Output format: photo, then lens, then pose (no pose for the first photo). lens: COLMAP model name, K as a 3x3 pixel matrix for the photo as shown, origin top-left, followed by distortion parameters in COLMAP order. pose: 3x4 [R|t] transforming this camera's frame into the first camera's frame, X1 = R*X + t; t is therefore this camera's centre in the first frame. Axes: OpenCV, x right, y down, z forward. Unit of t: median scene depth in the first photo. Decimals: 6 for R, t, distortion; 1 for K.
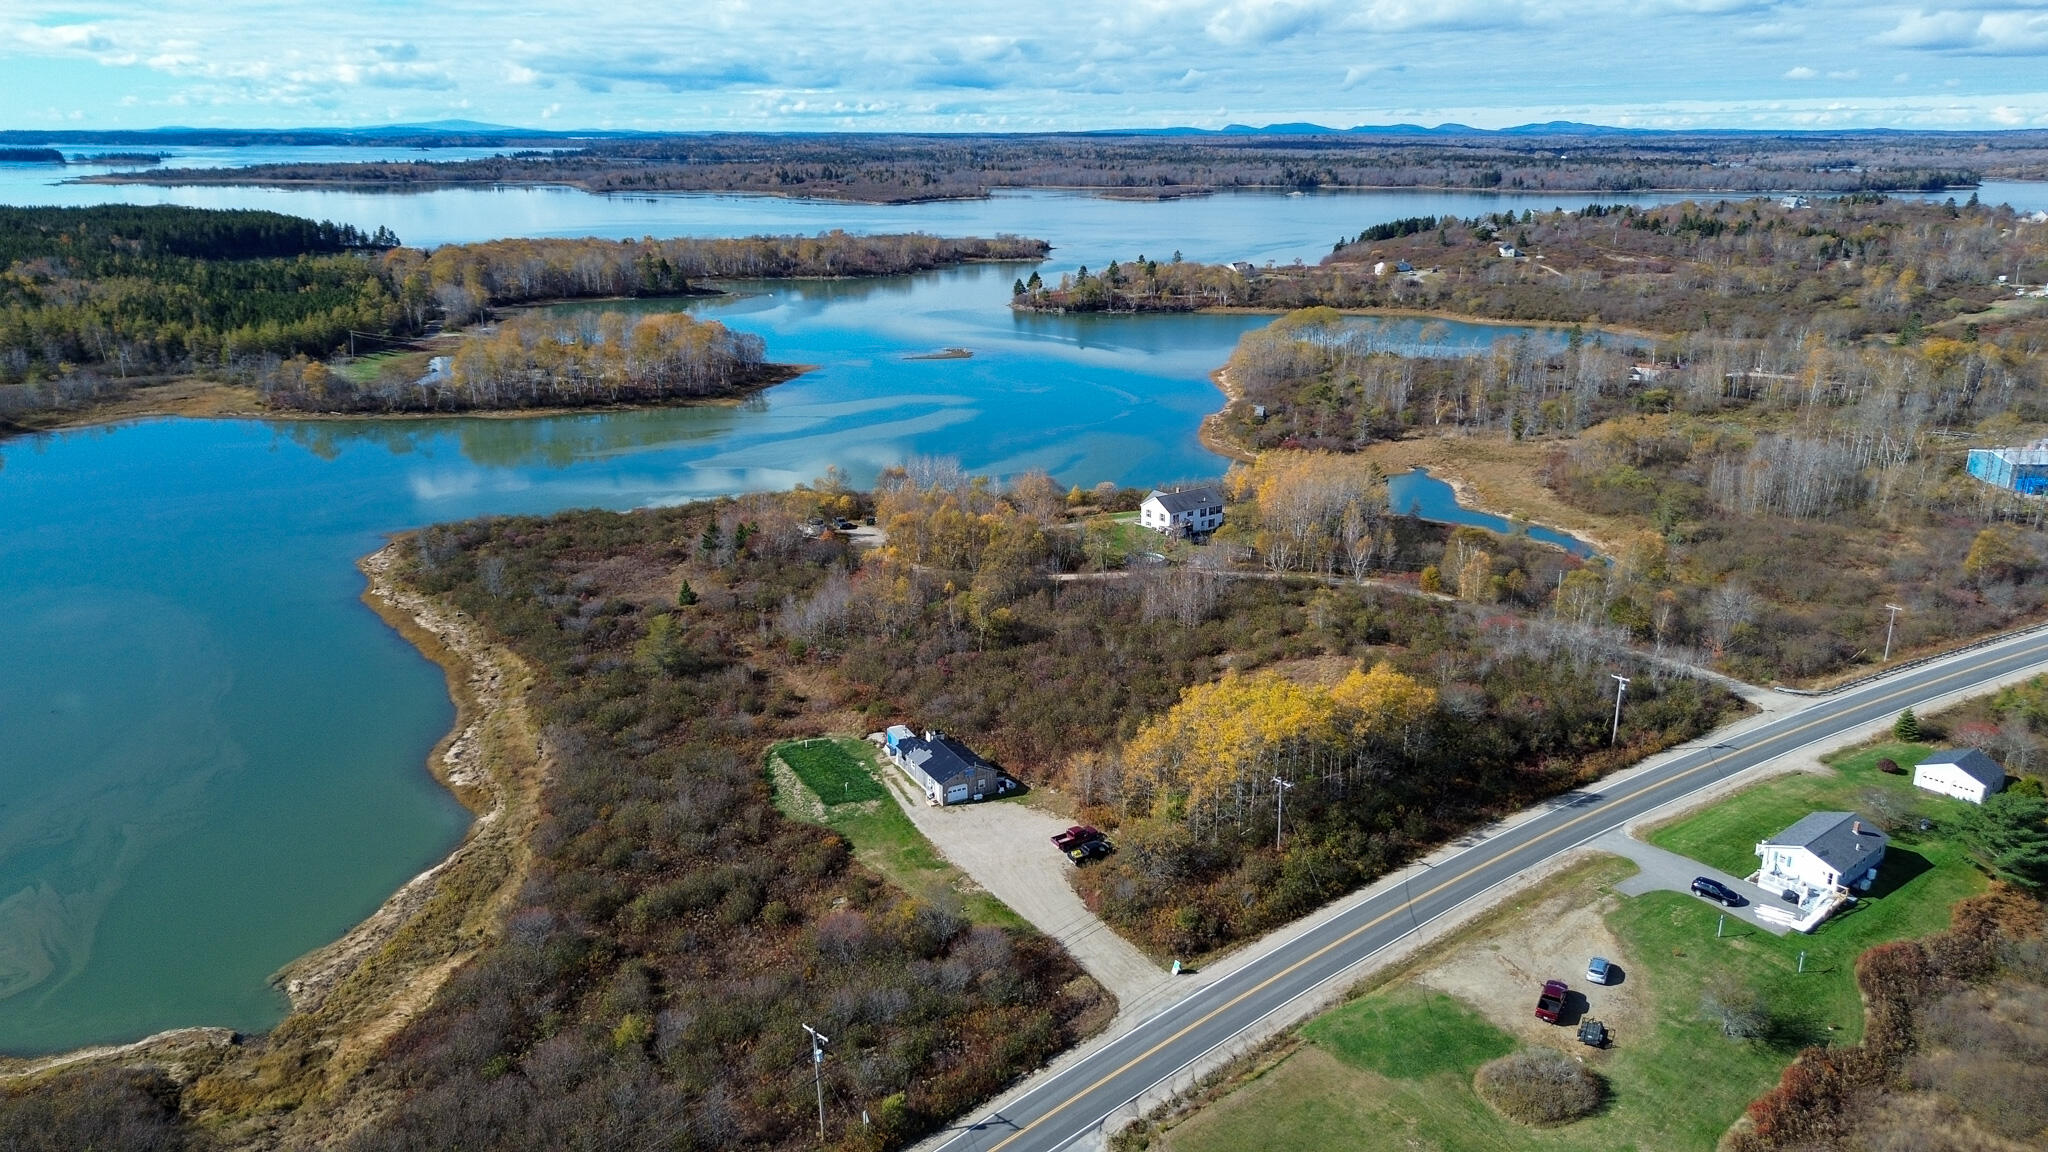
lens RADIAL K [[1447.0, 0, 1029.1], [0, 1447.0, 588.8], [0, 0, 1]] dist [0.057352, -0.056609]
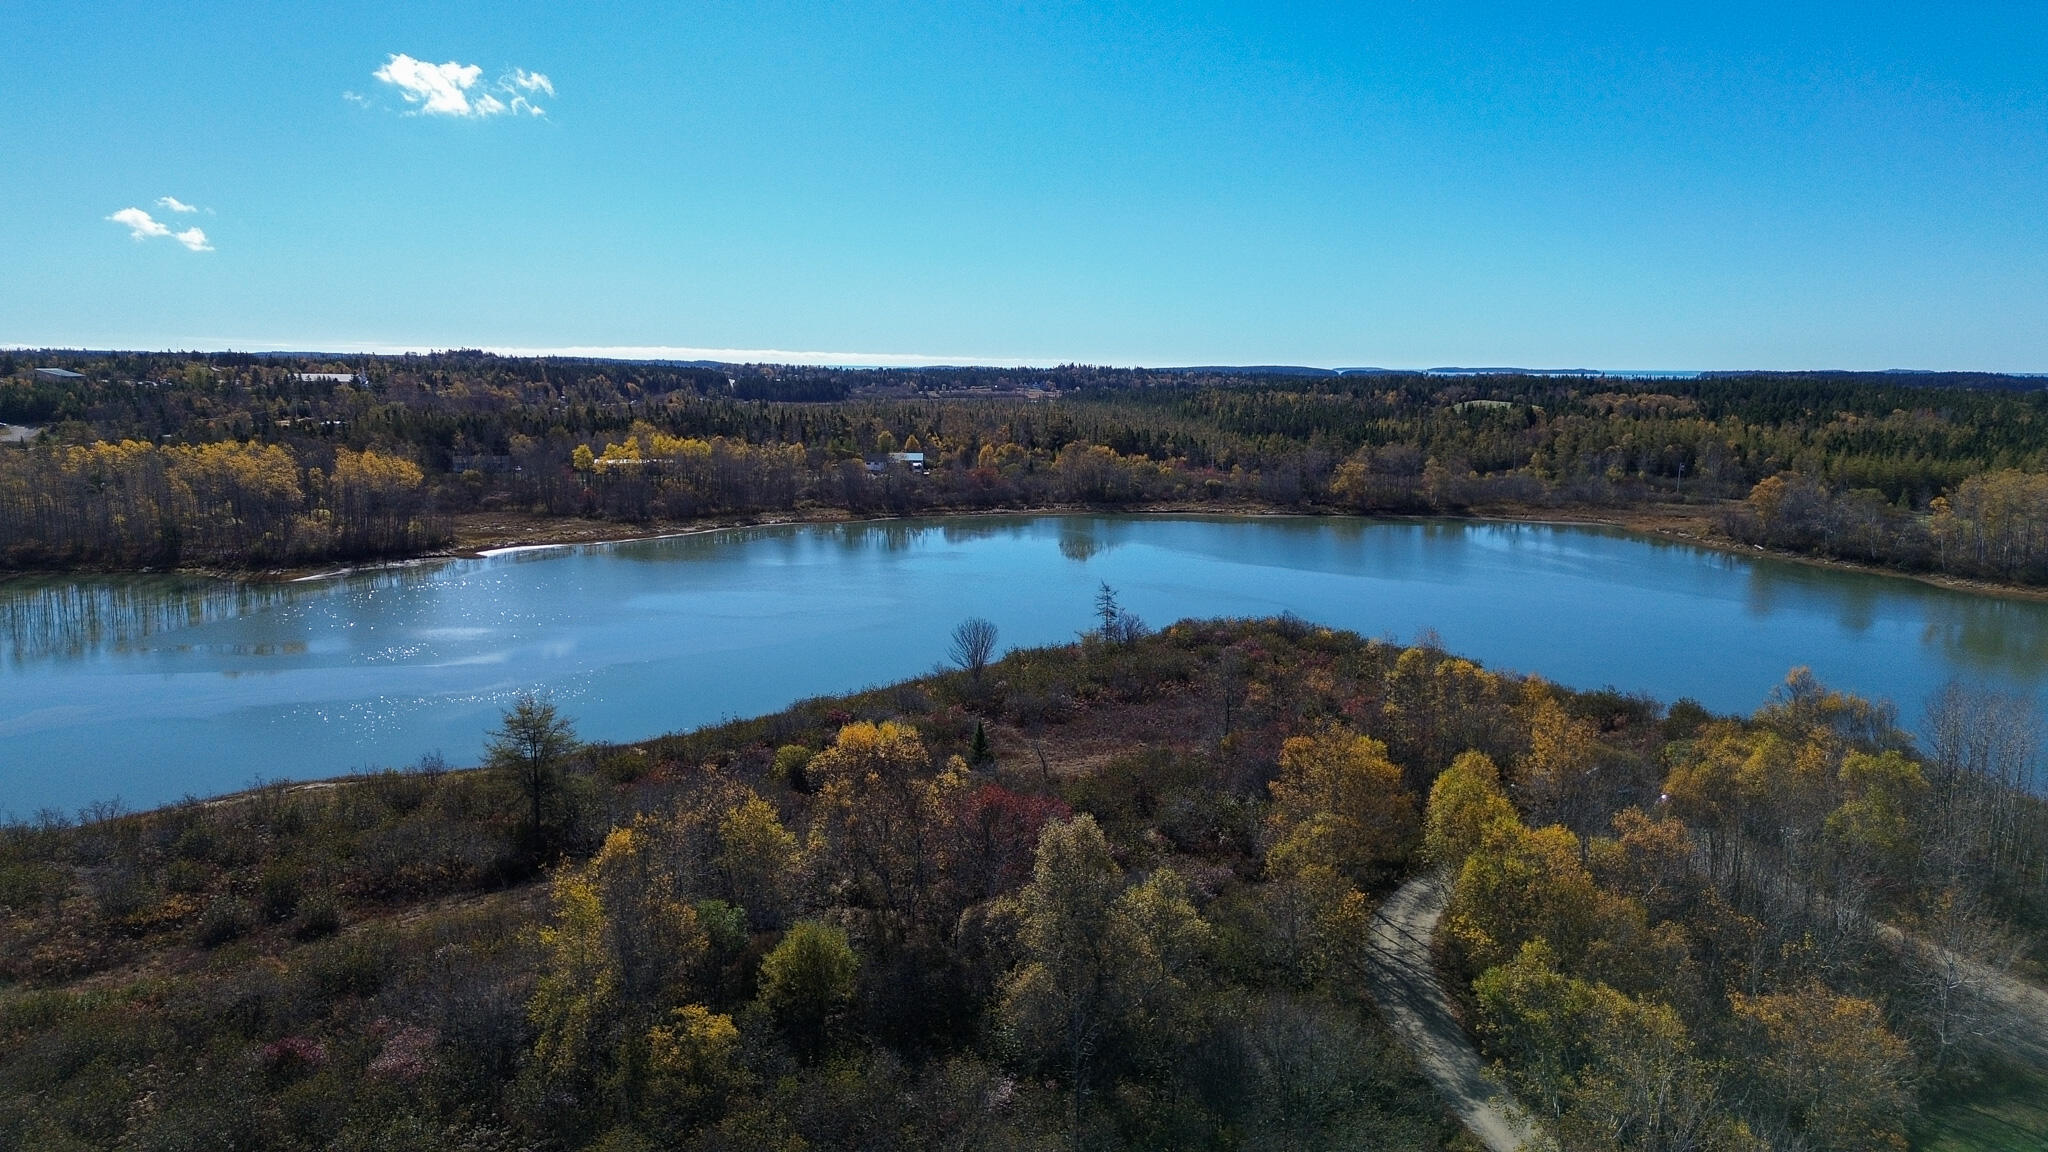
lens RADIAL K [[1447.0, 0, 1028.7], [0, 1447.0, 583.3], [0, 0, 1]] dist [0.057352, -0.056609]
pose [[0.208004, 0.144905, -0.967335, 0.126783], [-0.299184, 0.950992, 0.078124, -0.053533], [0.931248, 0.273161, 0.241163, 0.506210]]
